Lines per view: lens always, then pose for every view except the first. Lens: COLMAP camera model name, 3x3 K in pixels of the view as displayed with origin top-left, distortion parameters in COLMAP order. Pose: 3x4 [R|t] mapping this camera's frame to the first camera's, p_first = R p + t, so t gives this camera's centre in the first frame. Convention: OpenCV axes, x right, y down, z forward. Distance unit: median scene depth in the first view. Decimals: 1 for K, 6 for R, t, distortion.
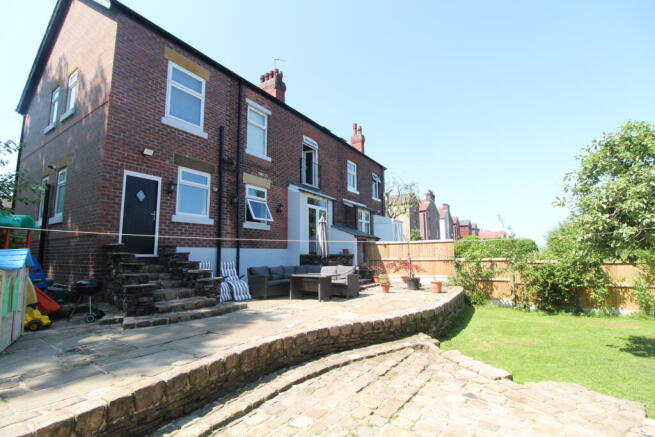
lens RADIAL K [[304.9, 0, 325.1], [0, 304.9, 217.3], [0, 0, 1]] dist [-0.002806, -0.011316]
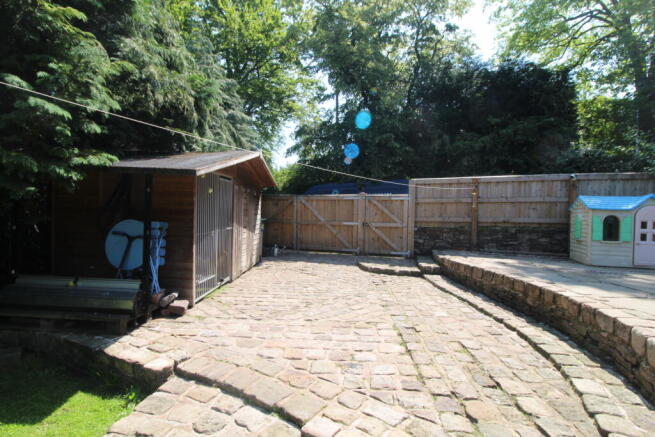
lens RADIAL K [[325.2, 0, 331.5], [0, 325.2, 216.9], [0, 0, 1]] dist [-0.003621, -0.008202]
pose [[-0.822379, 0.002893, -0.568933, 0.326941], [0.062098, 0.994469, -0.084705, 0.095378], [0.565541, -0.104989, -0.818010, 0.555159]]
